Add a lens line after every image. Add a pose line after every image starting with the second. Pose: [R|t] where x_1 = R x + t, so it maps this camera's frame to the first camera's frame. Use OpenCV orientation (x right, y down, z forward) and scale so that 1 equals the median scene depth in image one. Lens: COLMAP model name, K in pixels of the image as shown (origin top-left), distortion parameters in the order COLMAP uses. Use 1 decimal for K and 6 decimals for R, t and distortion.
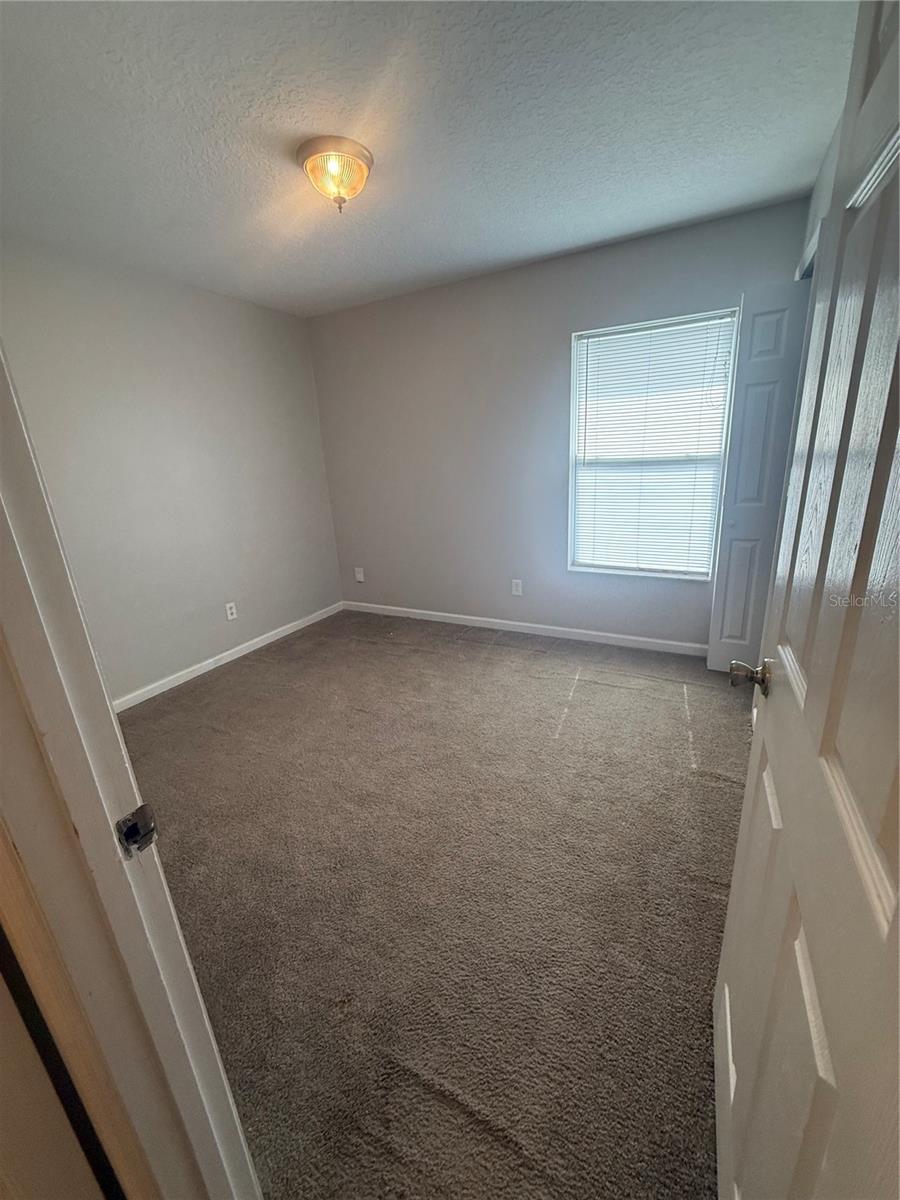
lens RADIAL K [[479.5, 0, 450.0], [0, 479.5, 600.0], [0, 0, 1]] dist [0.000533, -0.000191]
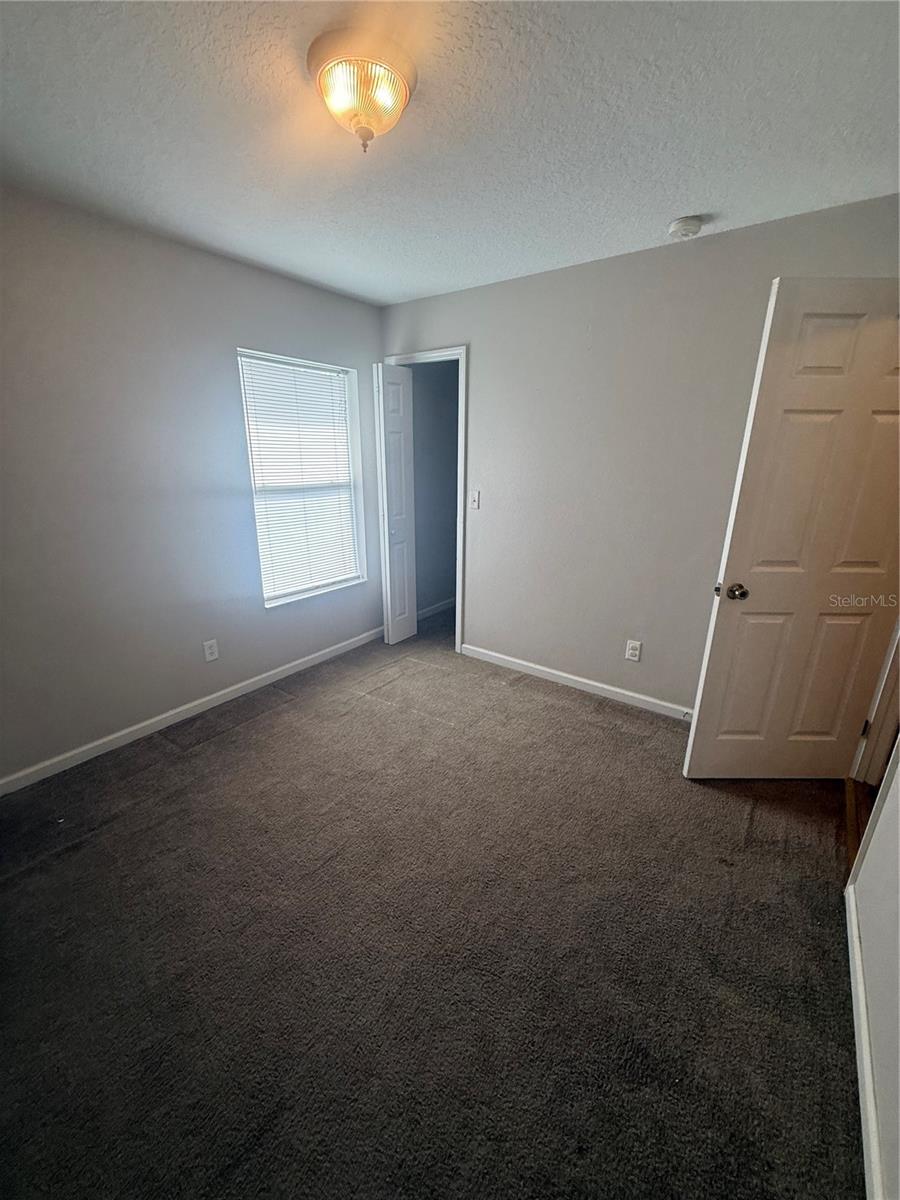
lens RADIAL K [[479.5, 0, 450.0], [0, 479.5, 600.0], [0, 0, 1]] dist [0.000533, -0.000191]
pose [[0.140488, -0.244646, 0.959381, -0.646992], [0.277445, 0.939896, 0.199049, -0.182081], [-0.950415, 0.238211, 0.199919, 0.554013]]
